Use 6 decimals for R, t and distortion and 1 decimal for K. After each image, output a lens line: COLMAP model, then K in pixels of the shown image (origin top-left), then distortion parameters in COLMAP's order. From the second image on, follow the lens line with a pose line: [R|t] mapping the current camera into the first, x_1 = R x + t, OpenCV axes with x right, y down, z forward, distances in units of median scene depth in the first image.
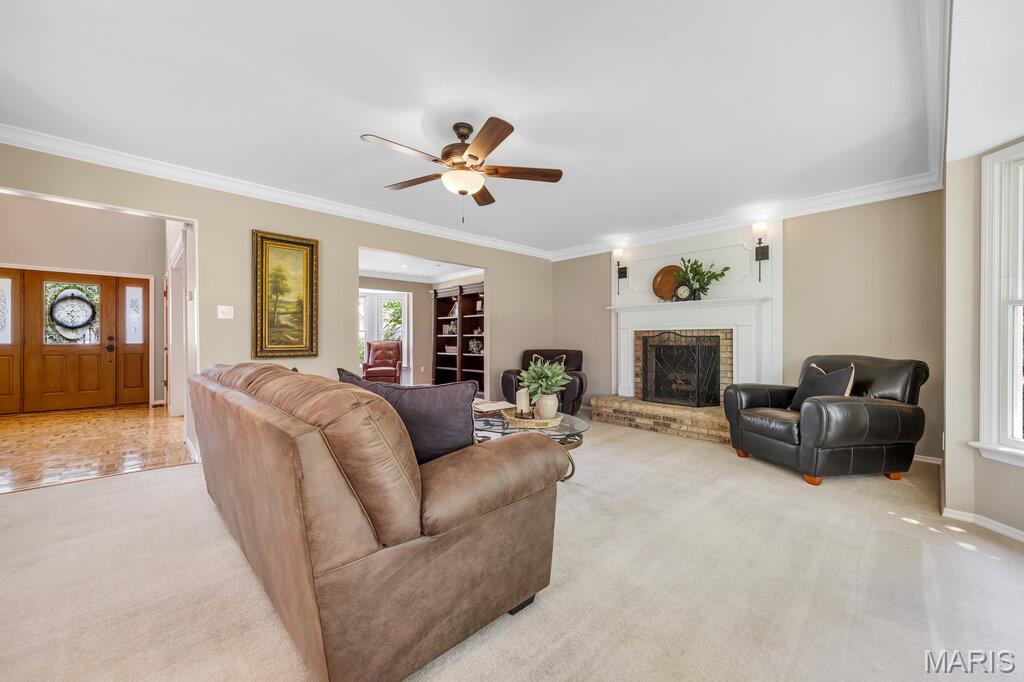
lens RADIAL K [[401.2, 0, 515.3], [0, 401.2, 342.3], [0, 0, 1]] dist [-0.000950, -0.000019]
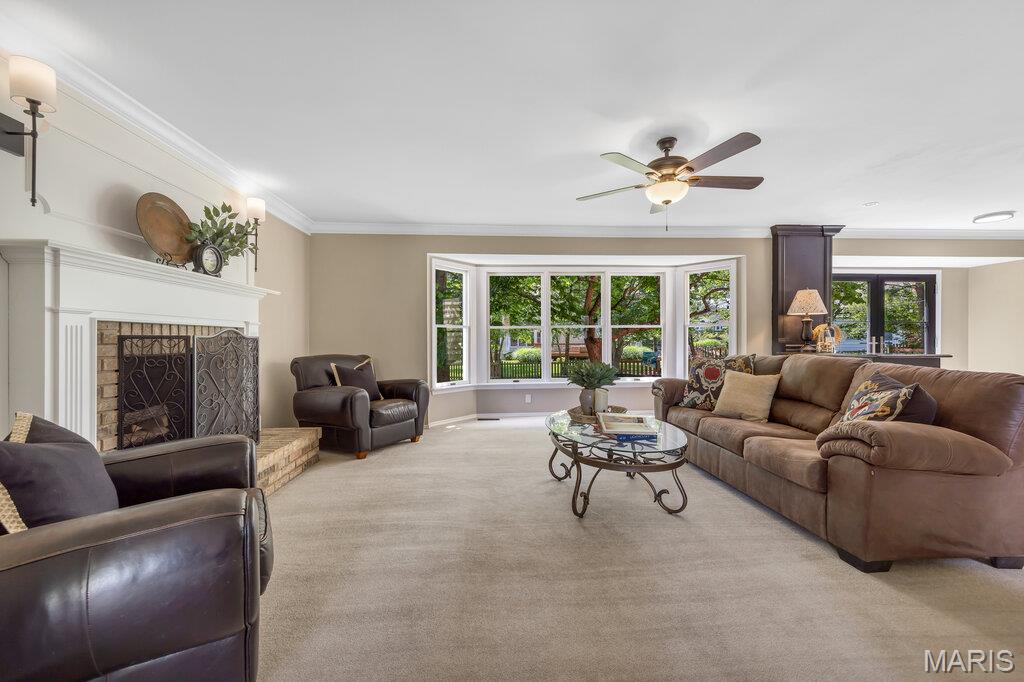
lens RADIAL K [[401.2, 0, 515.3], [0, 401.2, 342.3], [0, 0, 1]] dist [-0.000950, -0.000019]
pose [[-0.760005, 0.003500, 0.649908, -0.284743], [0.008544, 0.999953, 0.004607, -0.006112], [-0.649861, 0.009054, -0.759999, 1.147461]]
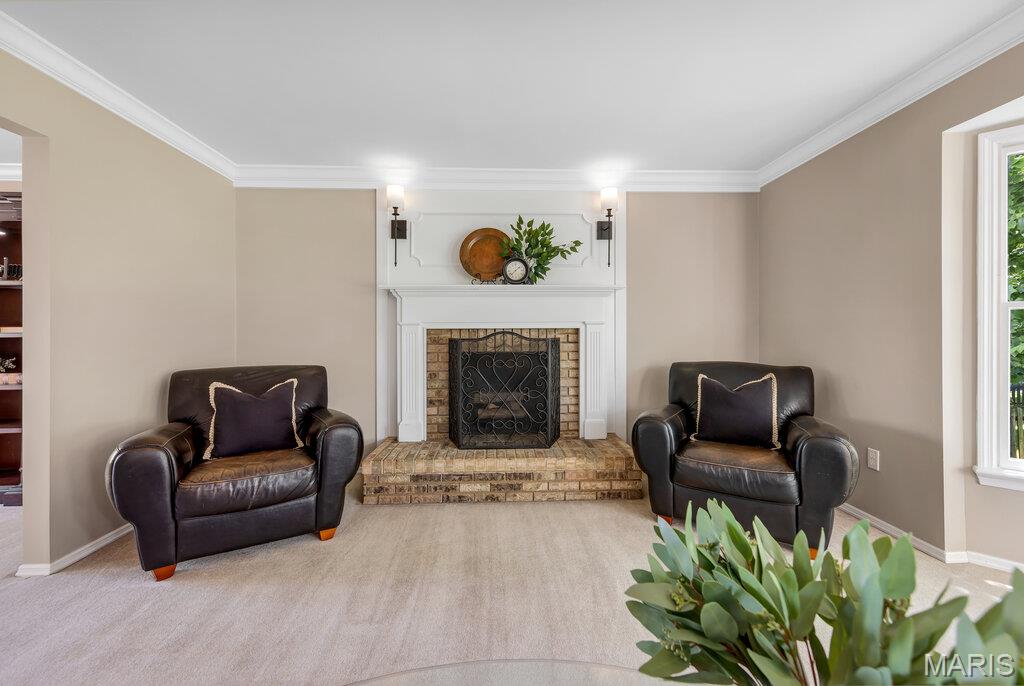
lens RADIAL K [[389.6, 0, 510.7], [0, 389.6, 337.0], [0, 0, 1]] dist [-0.009961, -0.000170]
pose [[0.666875, -0.003884, 0.745159, -0.055755], [0.007338, 0.999972, -0.001355, -0.016441], [-0.745133, 0.006372, 0.666885, 0.581417]]
